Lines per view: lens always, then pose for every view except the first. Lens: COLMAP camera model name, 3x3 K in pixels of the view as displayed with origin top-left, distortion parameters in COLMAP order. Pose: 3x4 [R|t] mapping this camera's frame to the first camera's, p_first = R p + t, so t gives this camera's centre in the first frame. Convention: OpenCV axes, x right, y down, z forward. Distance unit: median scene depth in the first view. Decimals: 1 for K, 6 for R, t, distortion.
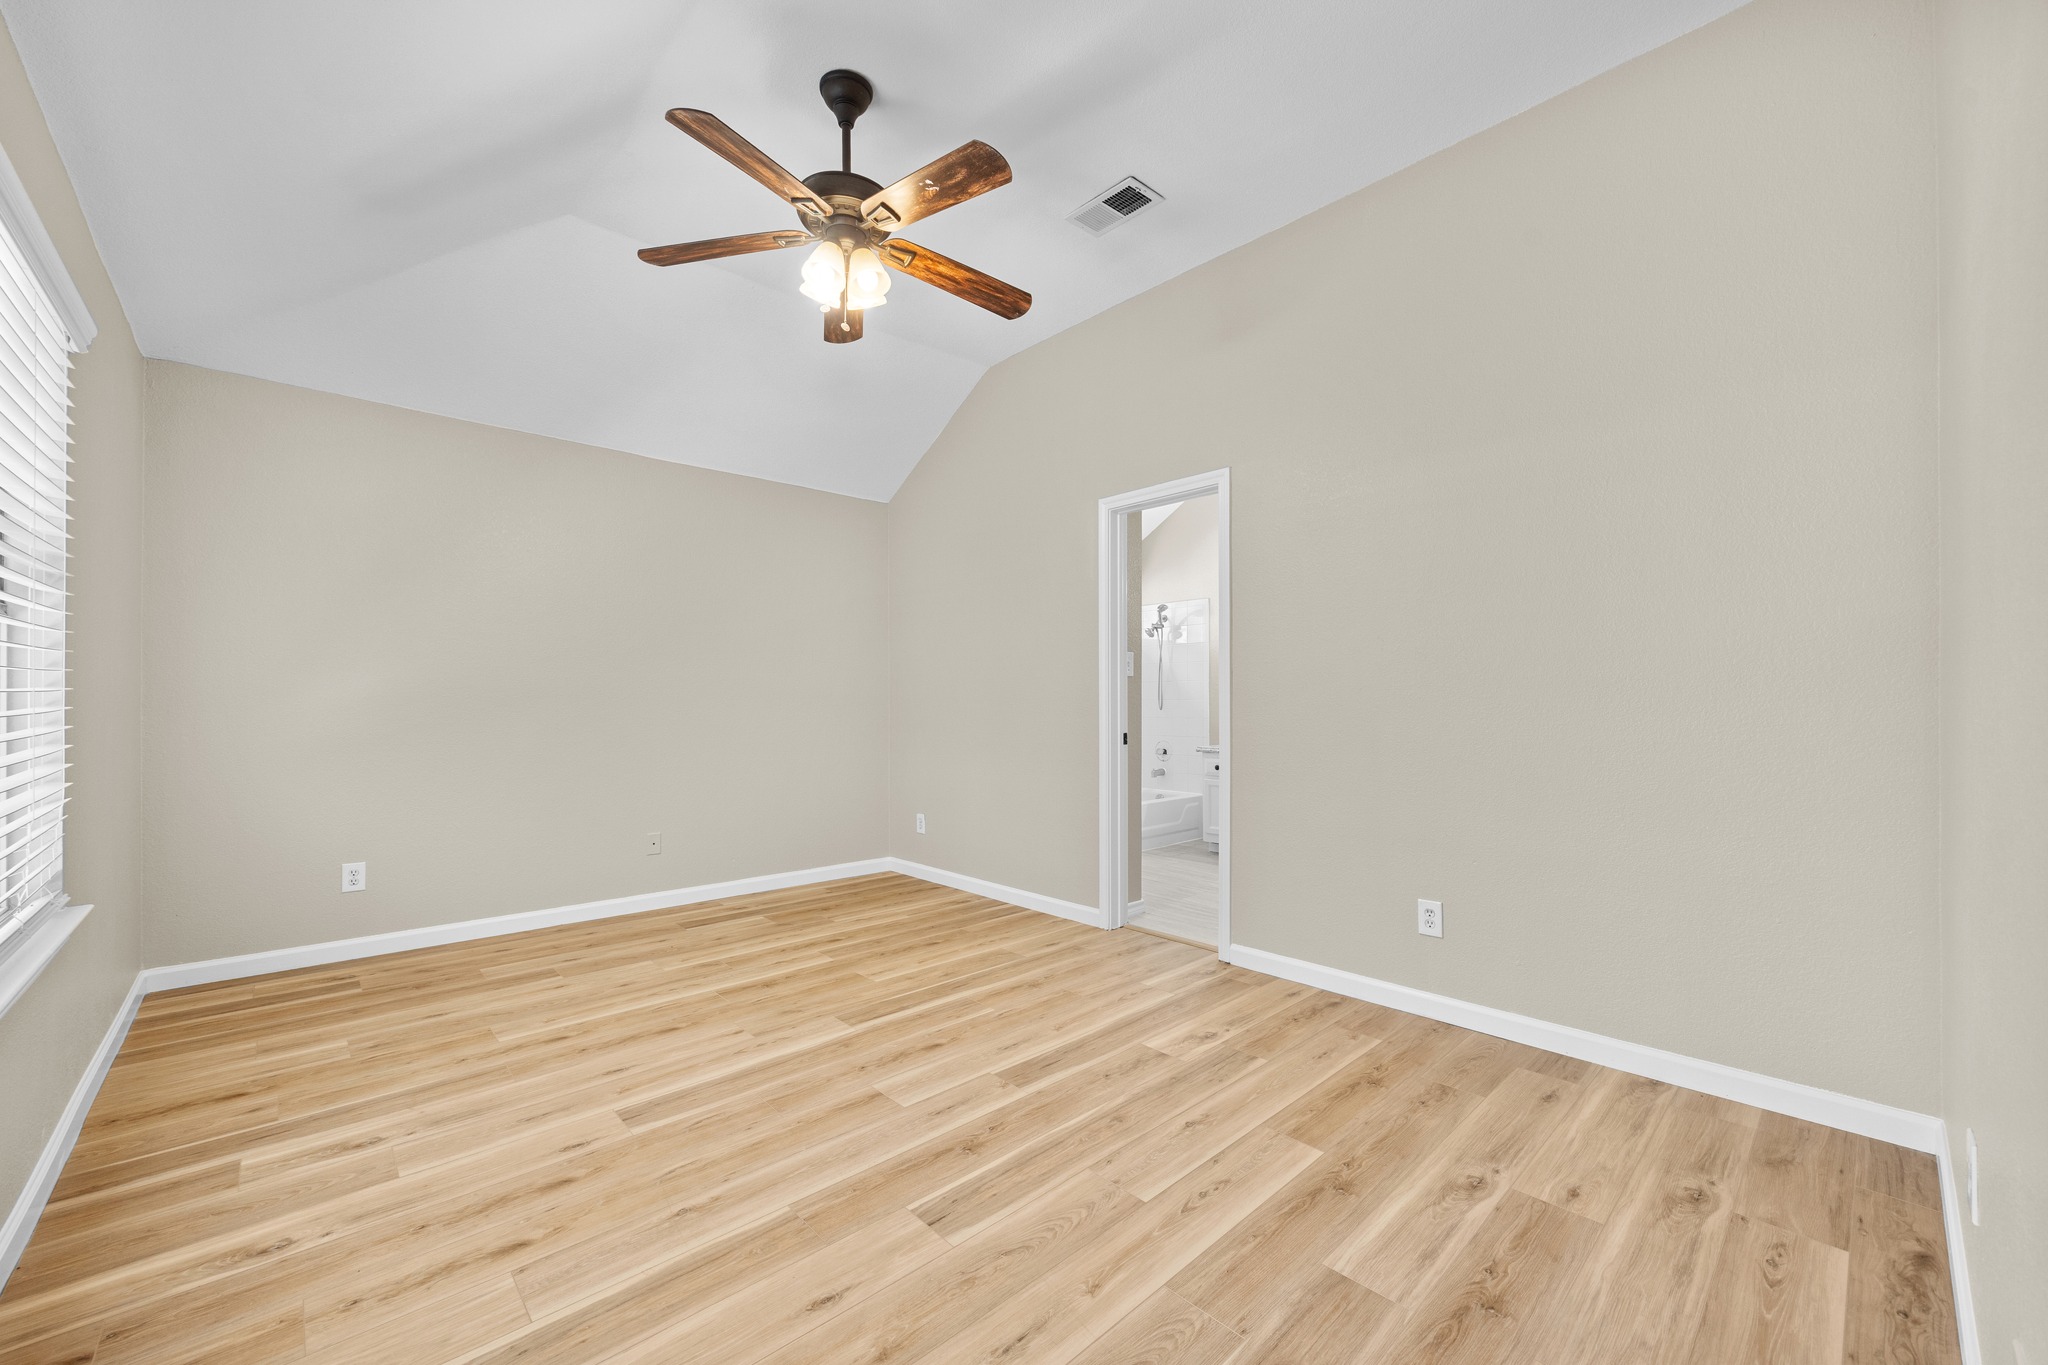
lens RADIAL K [[788.9, 0, 1024.0], [0, 788.9, 682.5], [0, 0, 1]] dist [0.000403, 0.000035]
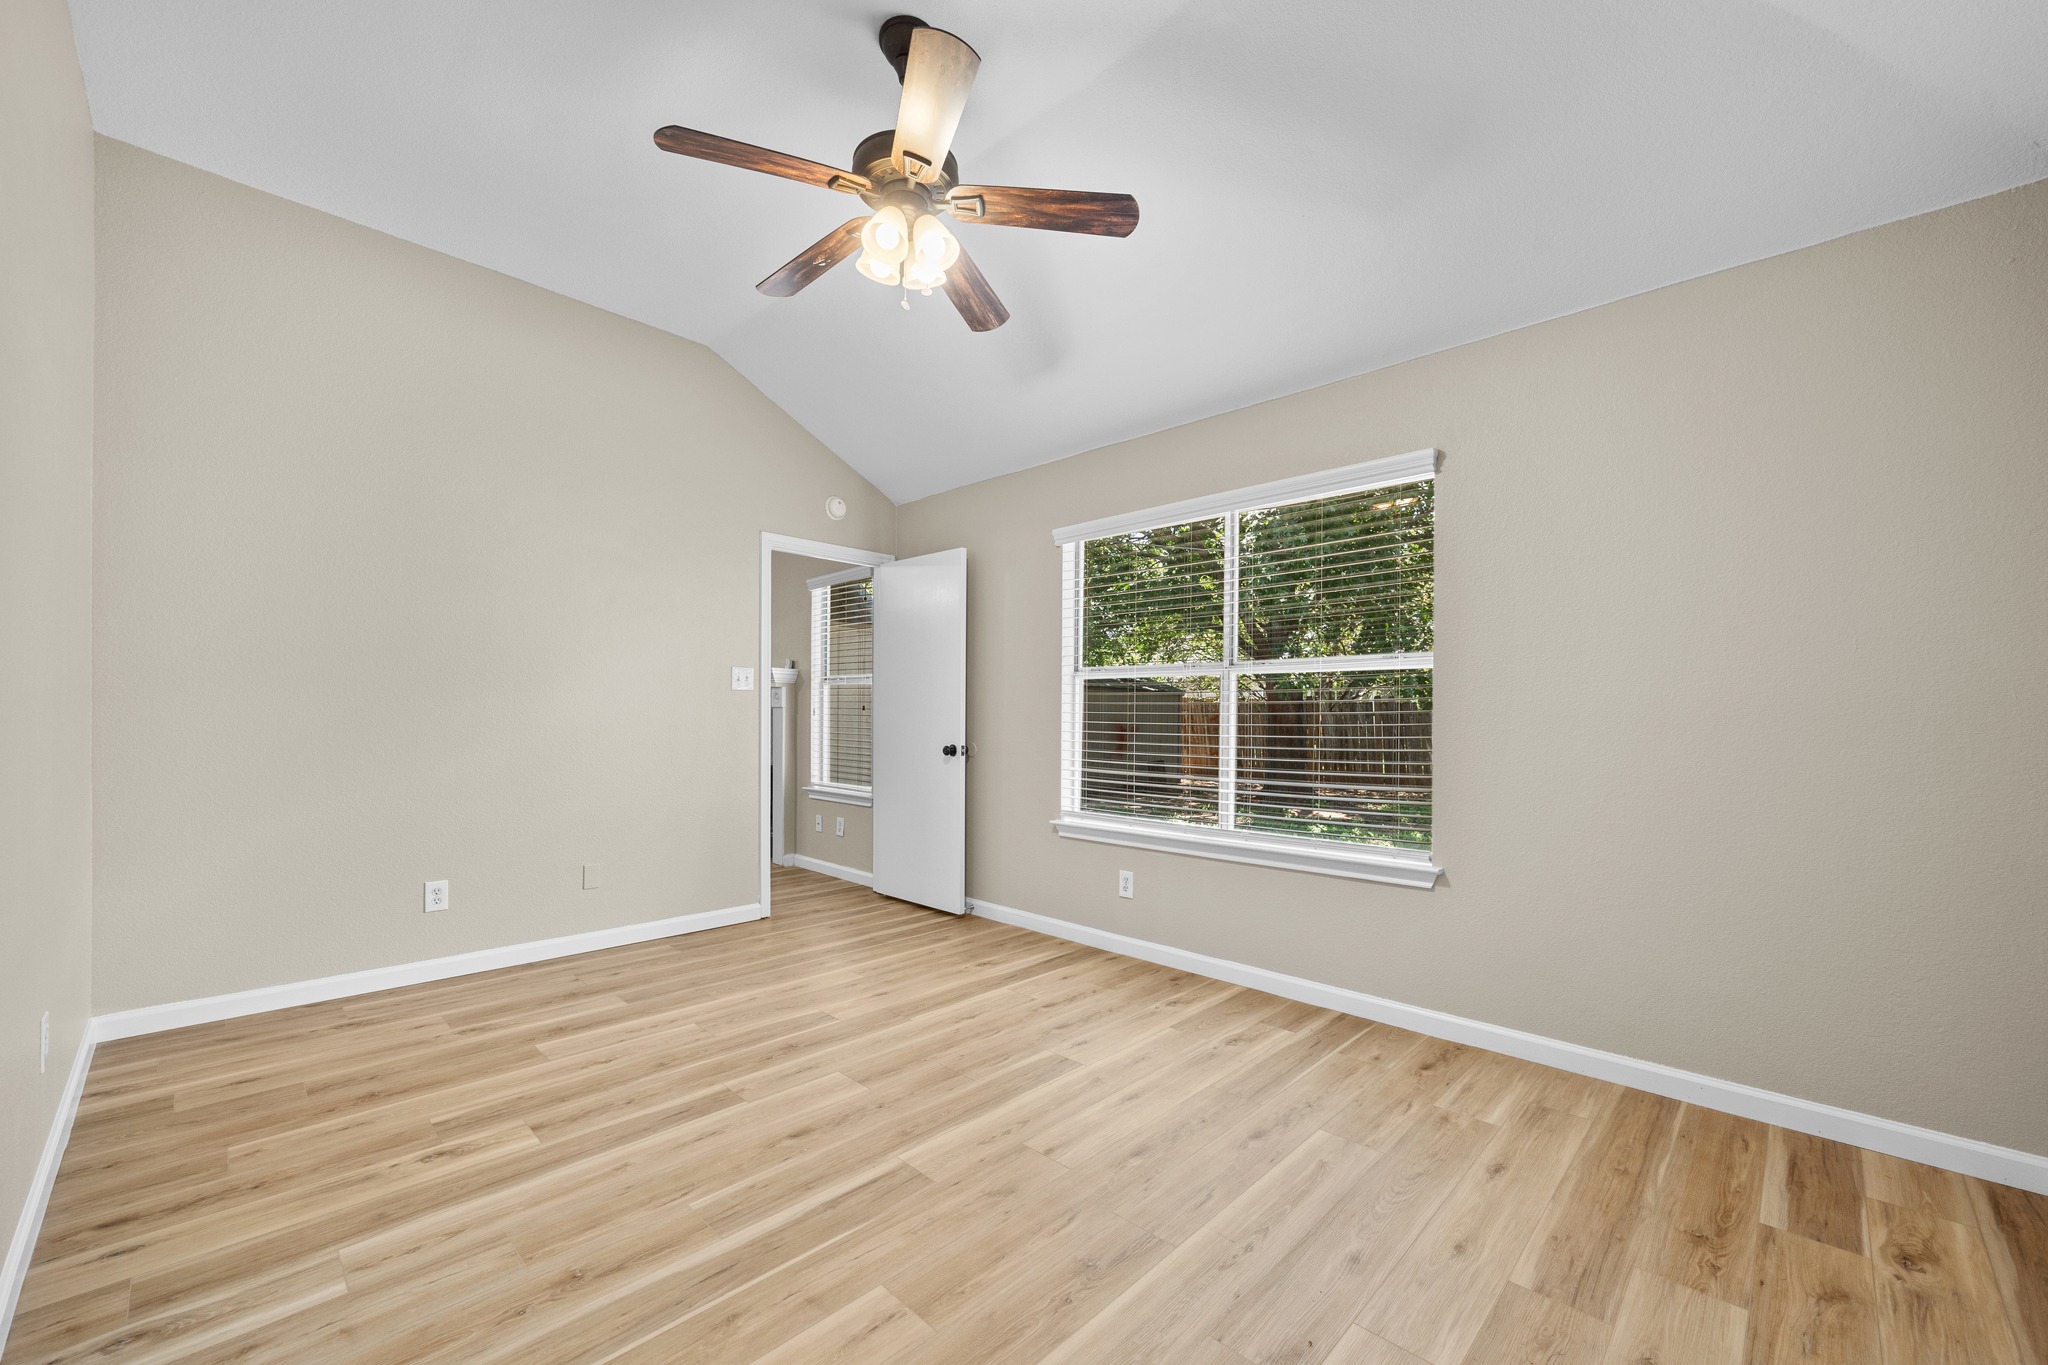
lens RADIAL K [[802.9, 0, 1026.4], [0, 802.9, 717.4], [0, 0, 1]] dist [-0.000255, -0.000018]
pose [[-0.998674, -0.003201, -0.051389, -0.317021], [-0.002293, 0.999841, -0.017706, 0.032576], [0.051437, -0.017565, -0.998522, 1.913109]]
